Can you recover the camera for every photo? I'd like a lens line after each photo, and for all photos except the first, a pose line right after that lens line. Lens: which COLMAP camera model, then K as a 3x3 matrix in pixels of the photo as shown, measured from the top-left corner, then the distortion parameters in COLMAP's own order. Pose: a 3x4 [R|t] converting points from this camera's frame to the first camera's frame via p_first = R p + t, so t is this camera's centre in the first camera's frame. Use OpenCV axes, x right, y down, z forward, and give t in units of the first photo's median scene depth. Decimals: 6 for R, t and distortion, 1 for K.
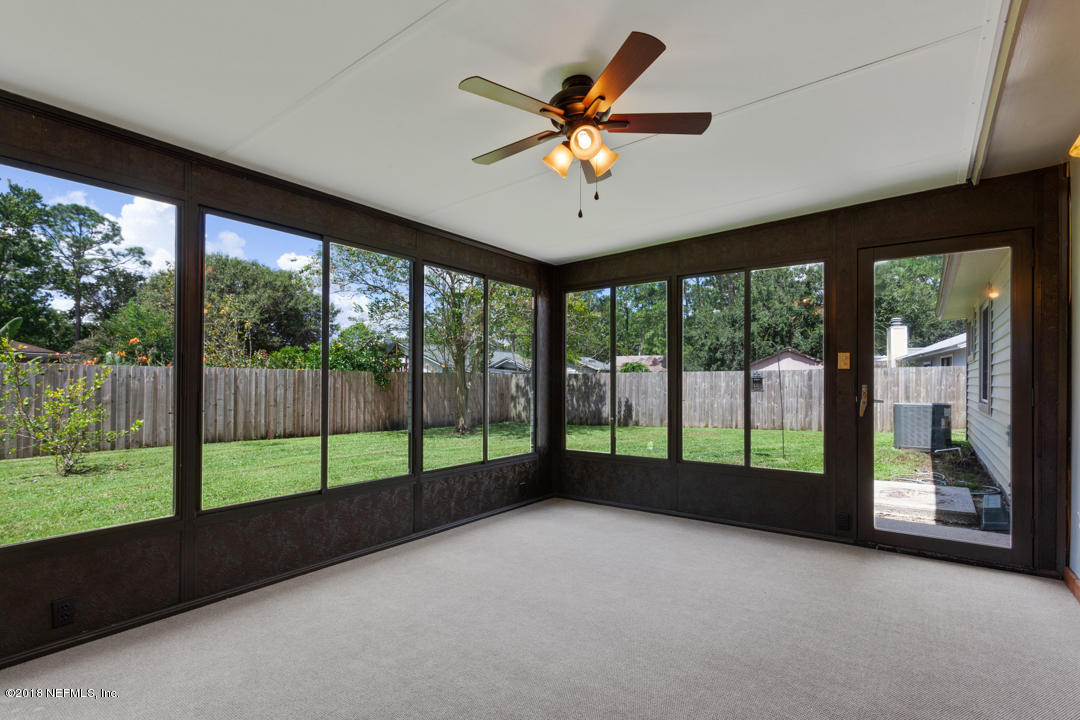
lens RADIAL K [[519.4, 0, 545.2], [0, 519.4, 375.2], [0, 0, 1]] dist [0.001400, 0.000540]
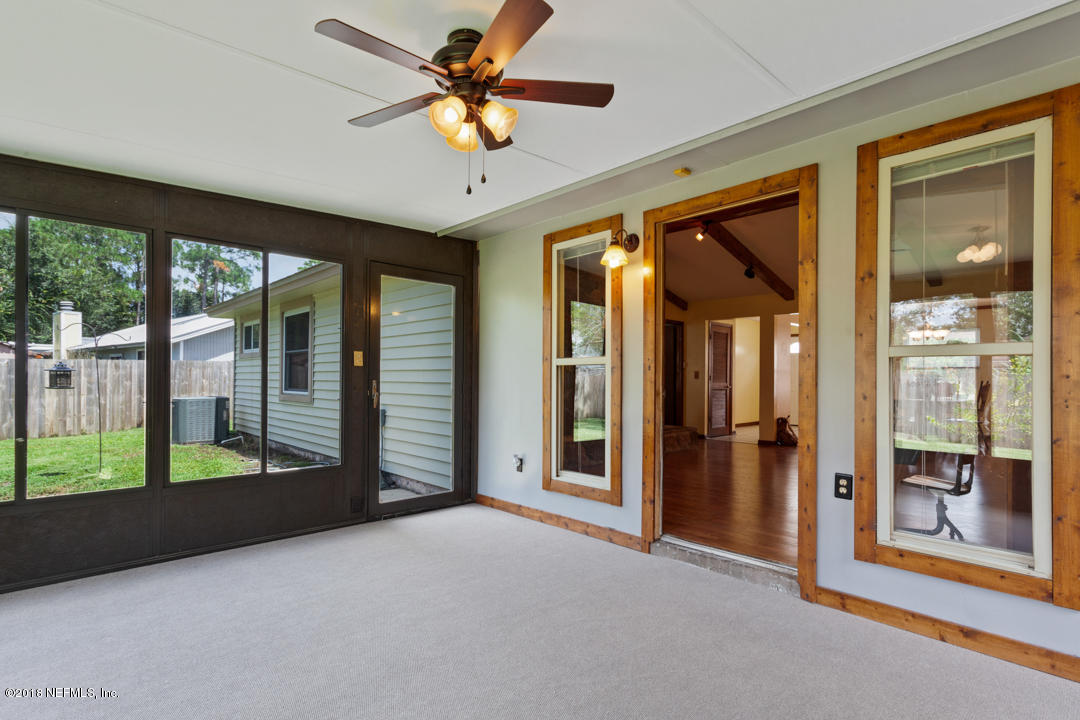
lens RADIAL K [[534.7, 0, 538.6], [0, 534.7, 375.0], [0, 0, 1]] dist [-0.000797, 0.000041]
pose [[0.192877, 0.003580, 0.981216, -0.374579], [-0.016503, 0.999864, -0.000404, 0.001061], [-0.981084, -0.016115, 0.192910, 0.328326]]
